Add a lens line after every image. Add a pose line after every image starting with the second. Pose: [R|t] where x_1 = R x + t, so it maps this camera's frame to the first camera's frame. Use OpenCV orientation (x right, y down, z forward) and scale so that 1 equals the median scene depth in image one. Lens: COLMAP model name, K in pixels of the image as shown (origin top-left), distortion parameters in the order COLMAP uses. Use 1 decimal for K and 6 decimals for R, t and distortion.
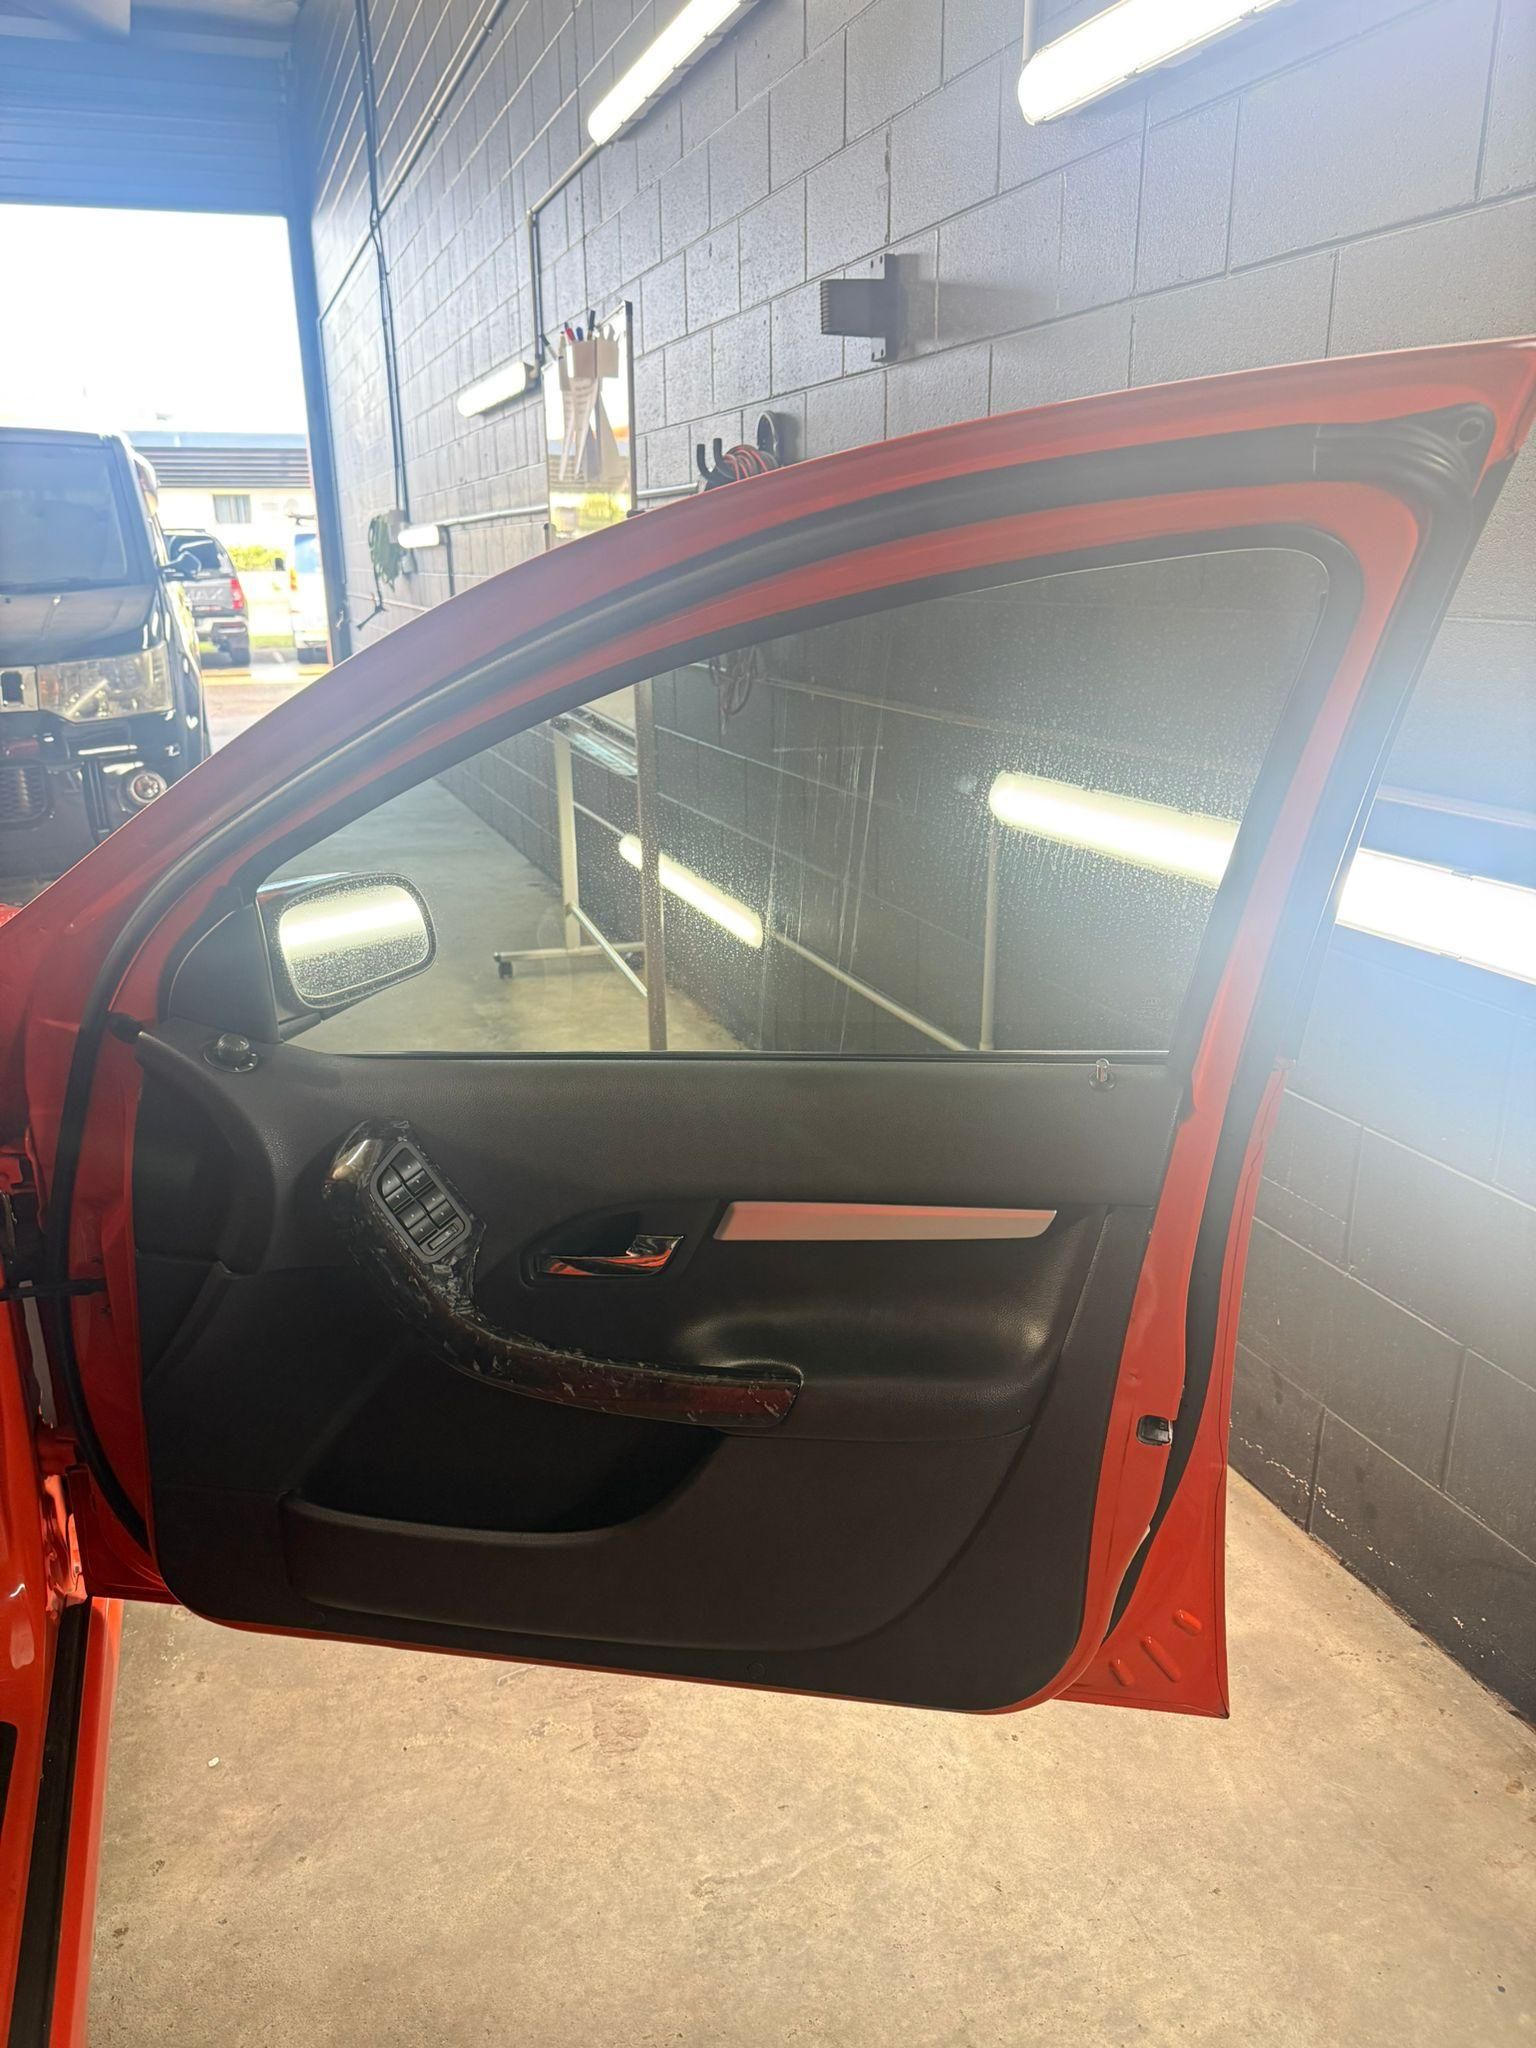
lens RADIAL K [[1444.0, 0, 757.4], [0, 1444.0, 1026.2], [0, 0, 1]] dist [-0.002690, -0.001576]
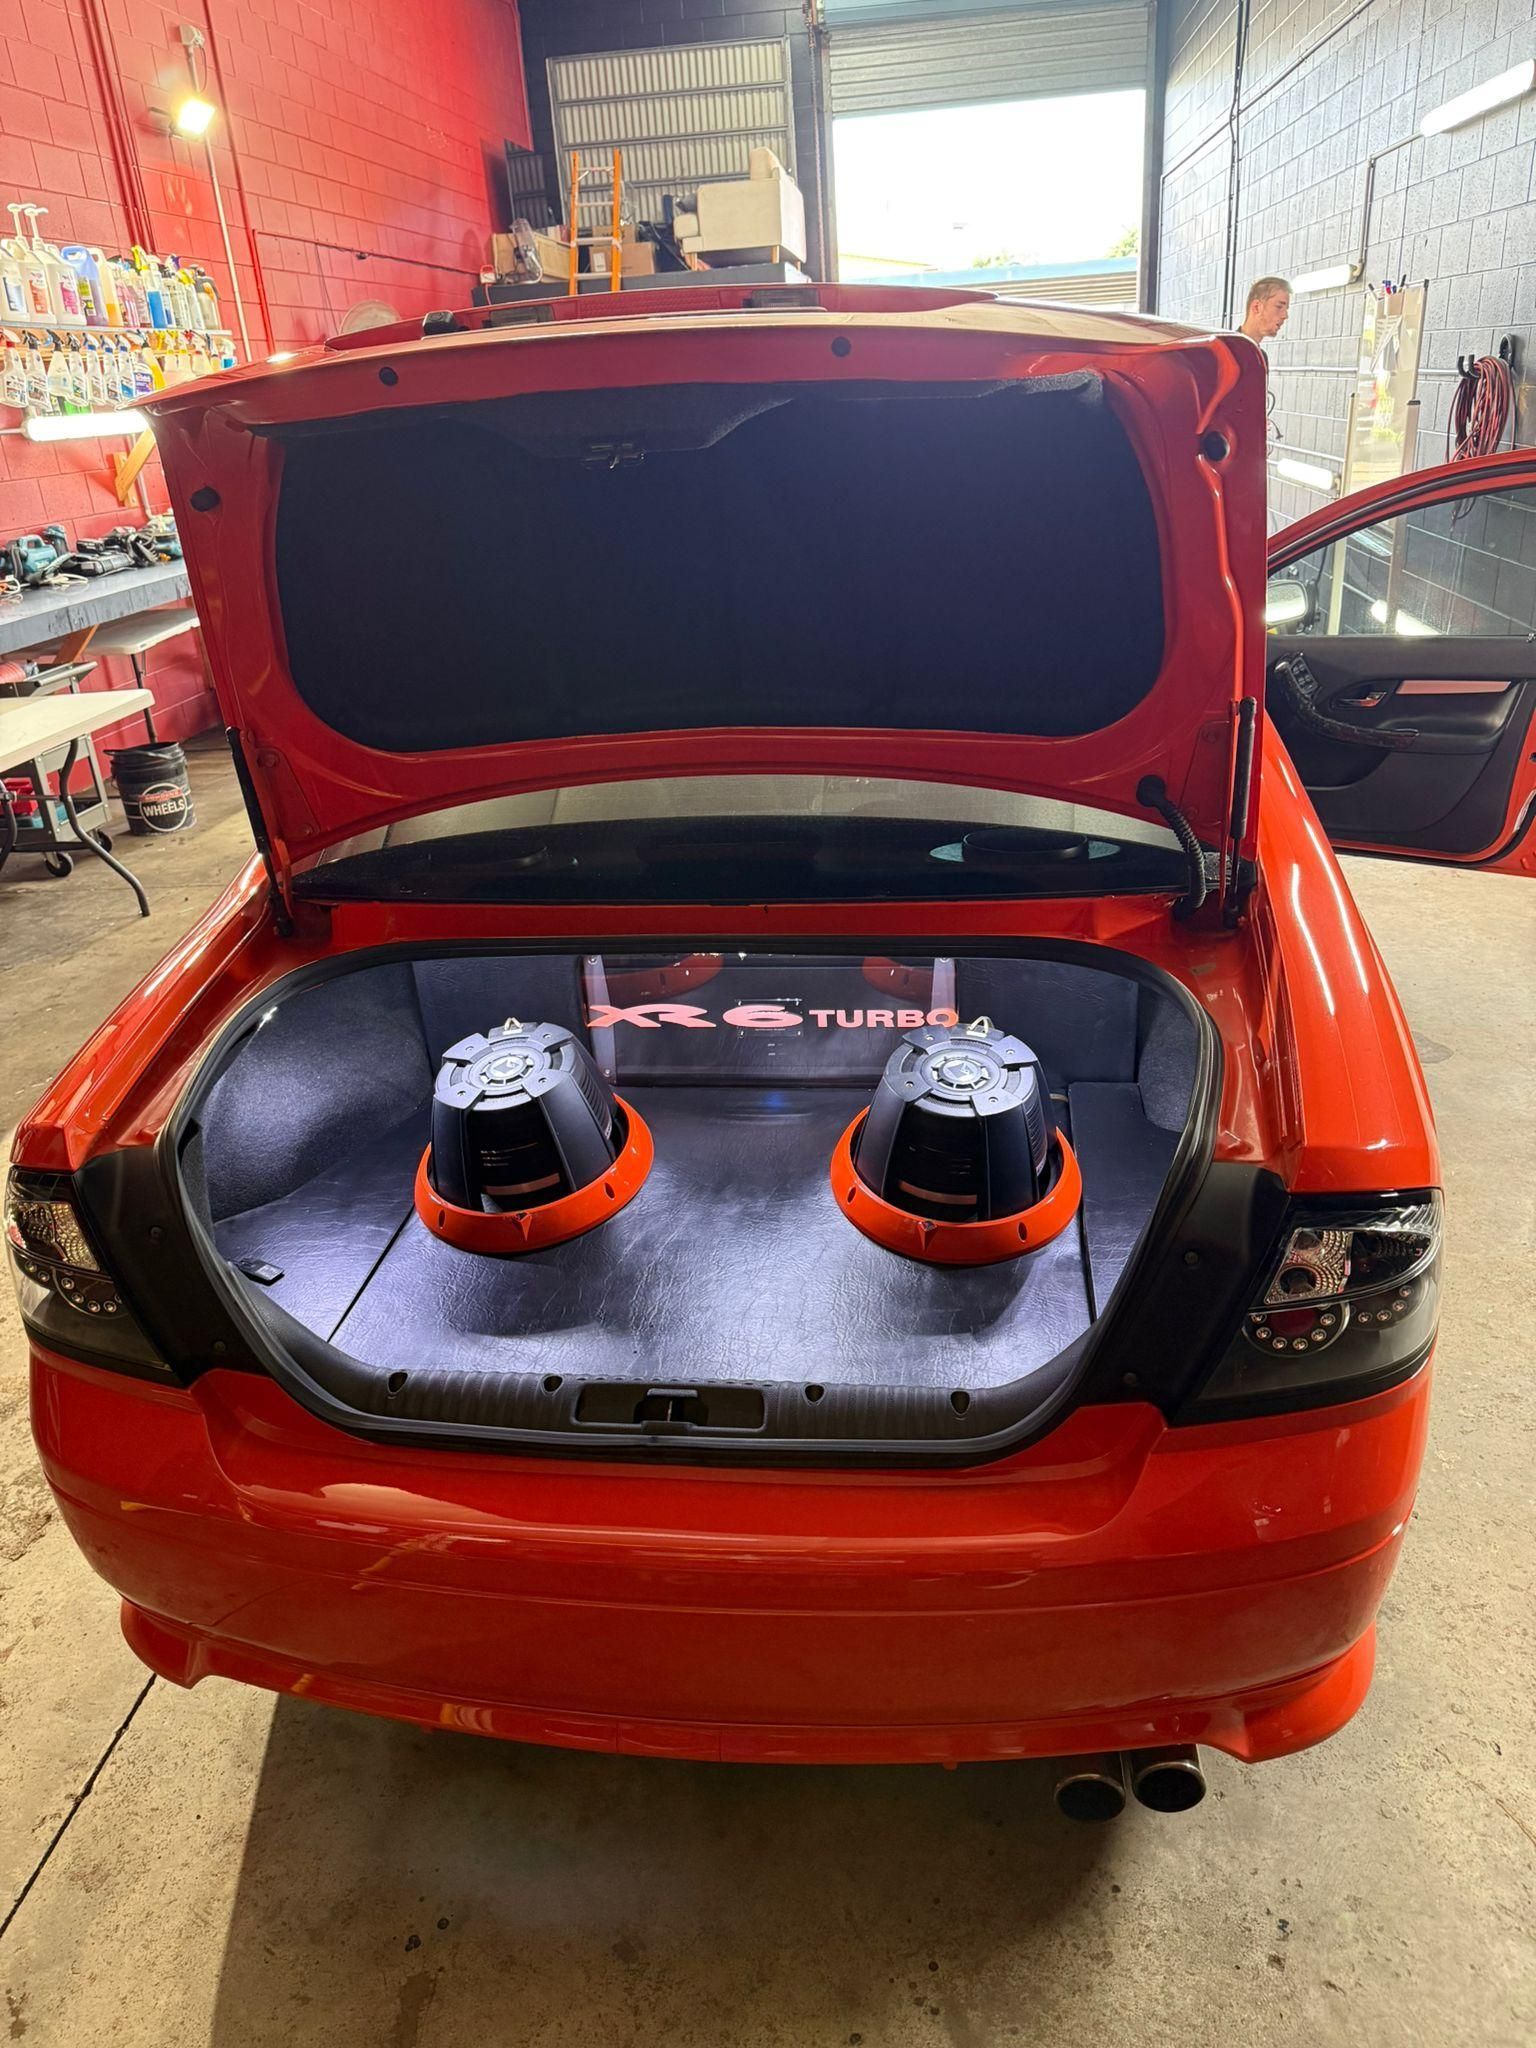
lens RADIAL K [[1440.6, 0, 768.0], [0, 1440.6, 1024.0], [0, 0, 1]] dist [0.003301, -0.007778]
pose [[0.888604, 0.140702, -0.436562, 0.085330], [-0.085134, 0.985844, 0.144446, 0.194027], [0.450706, -0.091189, 0.888003, -0.936518]]
